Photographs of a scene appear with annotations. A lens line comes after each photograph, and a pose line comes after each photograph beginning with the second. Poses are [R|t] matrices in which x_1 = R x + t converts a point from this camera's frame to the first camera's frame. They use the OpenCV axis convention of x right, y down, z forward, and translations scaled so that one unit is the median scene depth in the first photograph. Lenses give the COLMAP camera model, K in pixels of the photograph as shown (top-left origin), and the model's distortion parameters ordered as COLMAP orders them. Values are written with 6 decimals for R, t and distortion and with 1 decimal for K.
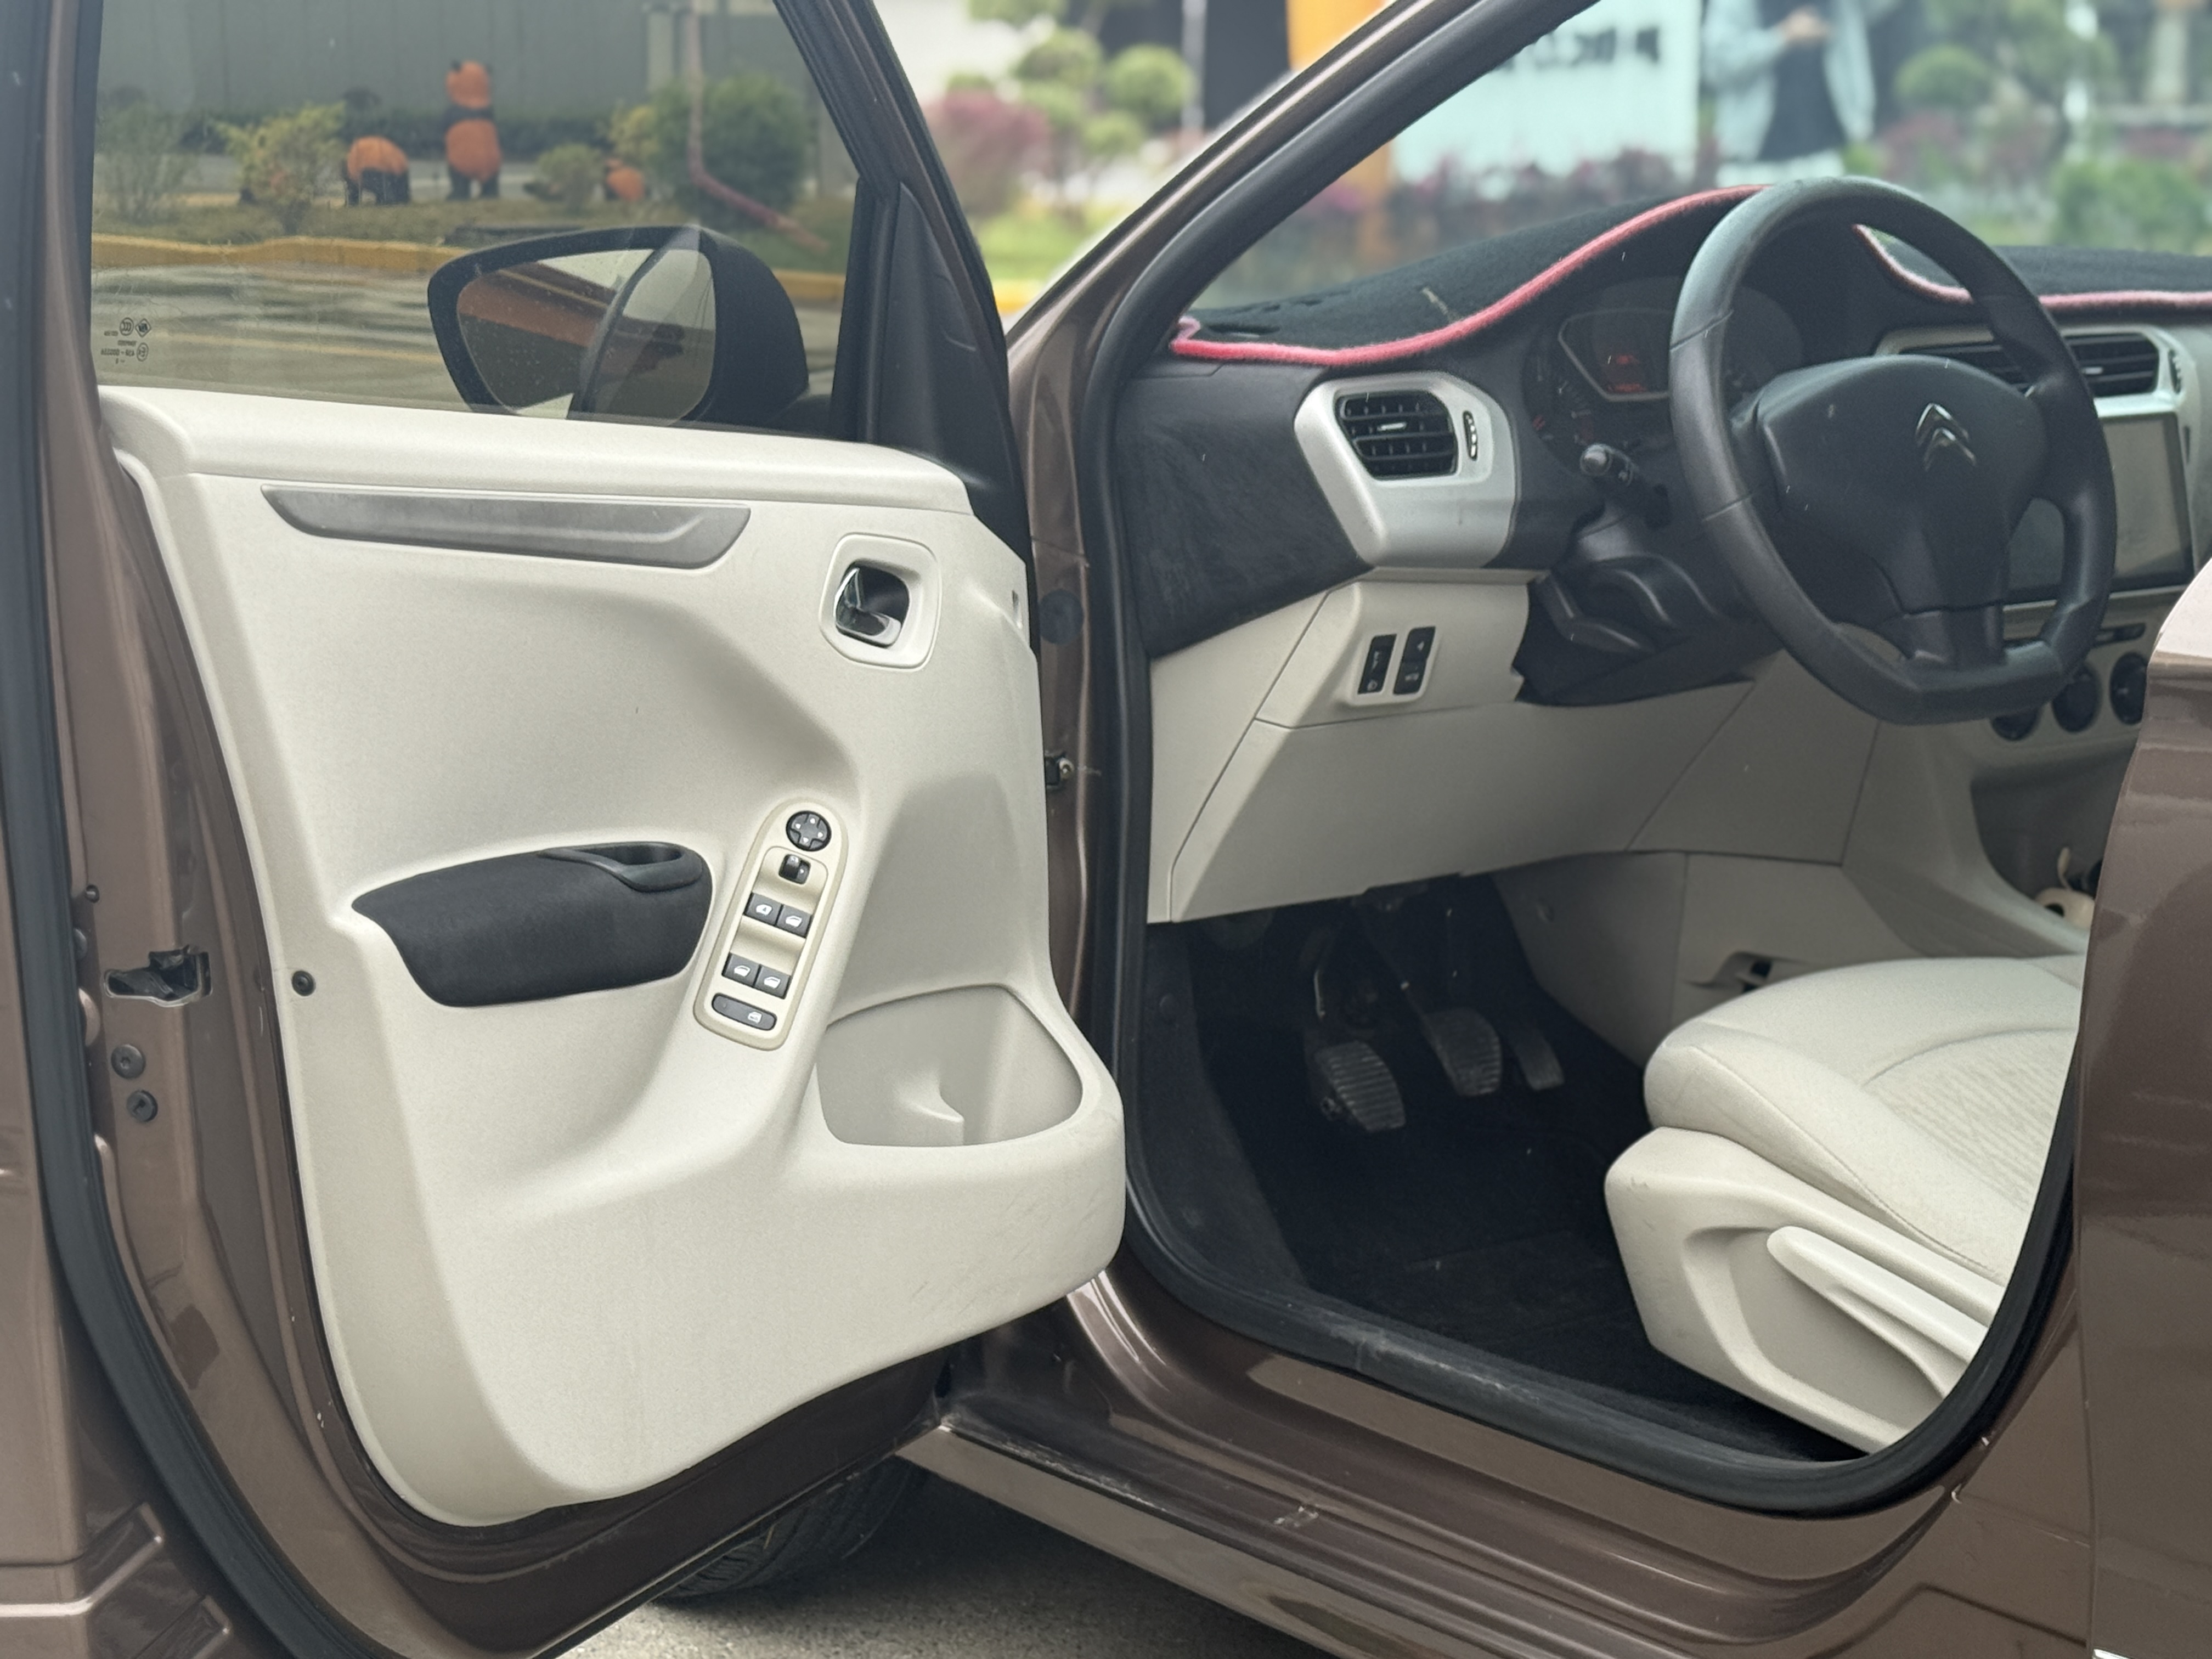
lens RADIAL K [[3989.7, 0, 1106.0], [0, 3989.7, 829.5], [0, 0, 1]] dist [0.153269, -0.195143]
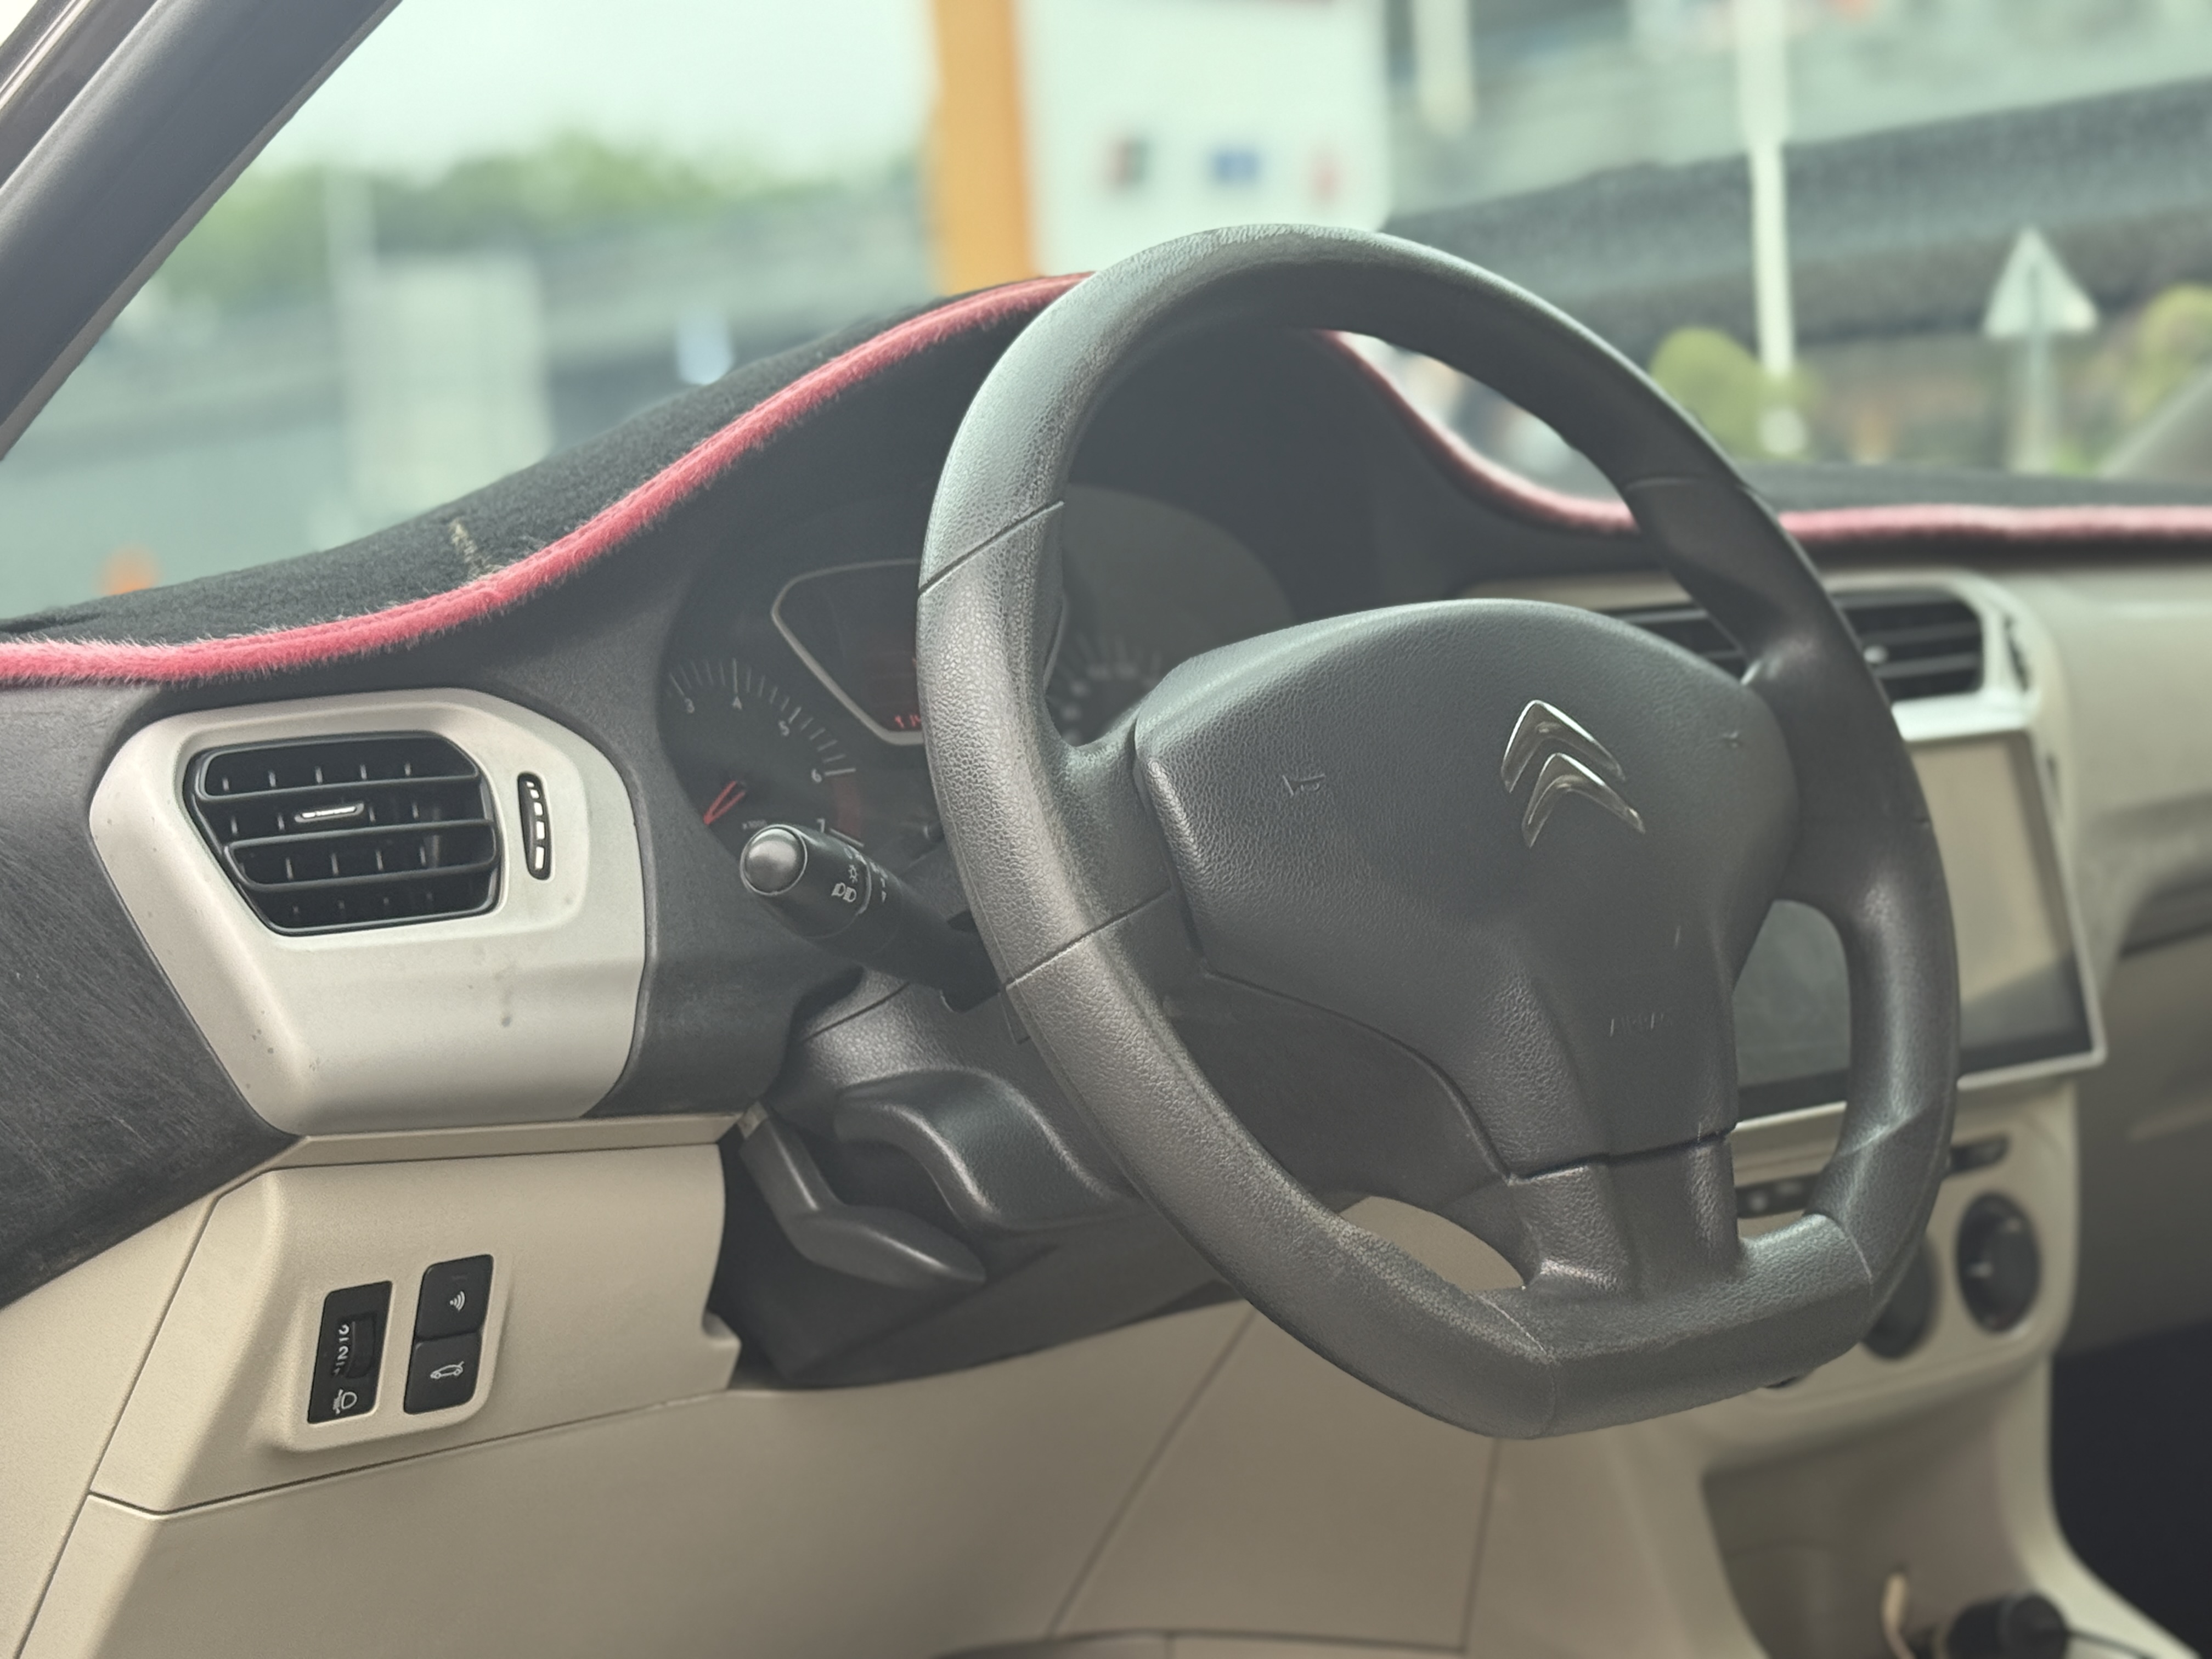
lens RADIAL K [[3989.7, 0, 1106.0], [0, 3989.7, 829.5], [0, 0, 1]] dist [0.153269, -0.195143]
pose [[0.996520, -0.055633, 0.062067, 0.127023], [0.062493, 0.991433, -0.114695, -0.042669], [-0.055155, 0.118174, 0.991460, 0.552762]]
